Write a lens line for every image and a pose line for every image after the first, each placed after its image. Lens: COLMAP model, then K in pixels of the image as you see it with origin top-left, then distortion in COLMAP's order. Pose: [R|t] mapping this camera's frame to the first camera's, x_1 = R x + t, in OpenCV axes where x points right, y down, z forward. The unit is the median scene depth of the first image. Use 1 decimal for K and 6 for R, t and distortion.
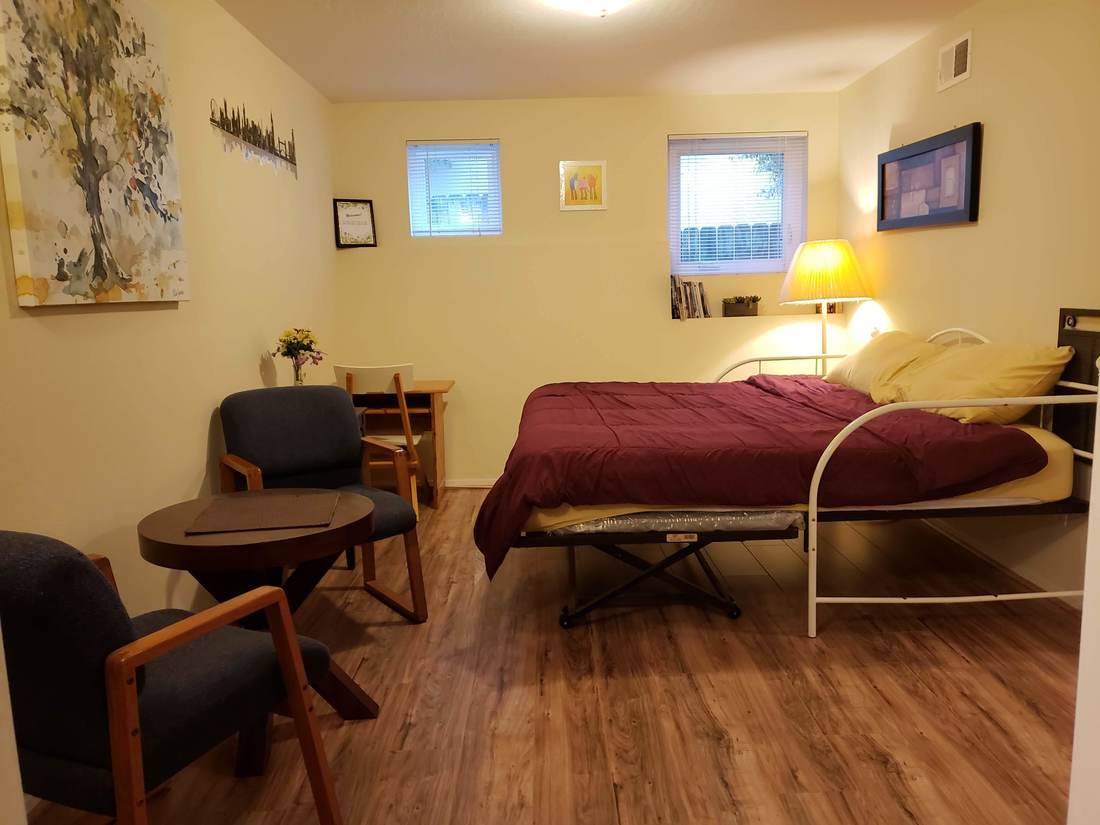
lens RADIAL K [[838.6, 0, 552.0], [0, 838.6, 415.2], [0, 0, 1]] dist [0.042735, -0.027767]
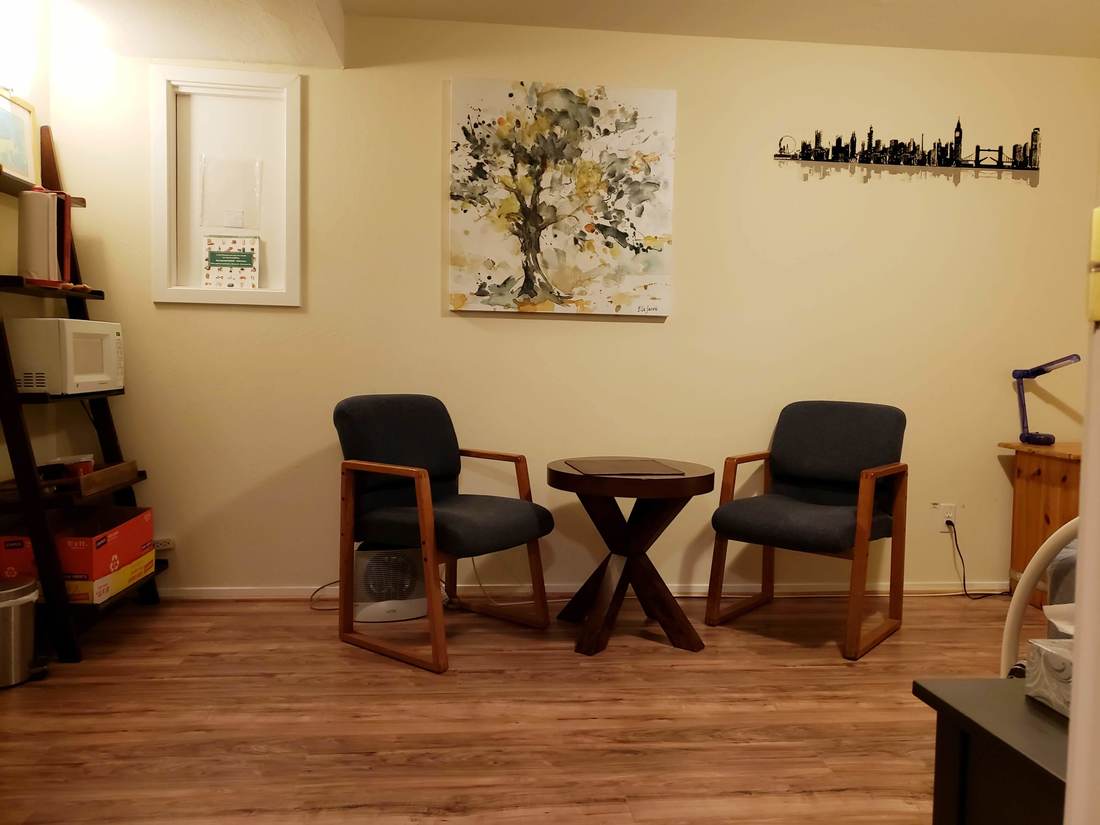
lens RADIAL K [[838.6, 0, 575.3], [0, 838.6, 420.7], [0, 0, 1]] dist [0.042735, -0.027767]
pose [[0.120749, 0.095434, -0.988085, 0.977937], [-0.169768, 0.982689, 0.074167, -0.070254], [0.978059, 0.158790, 0.134860, 0.936485]]
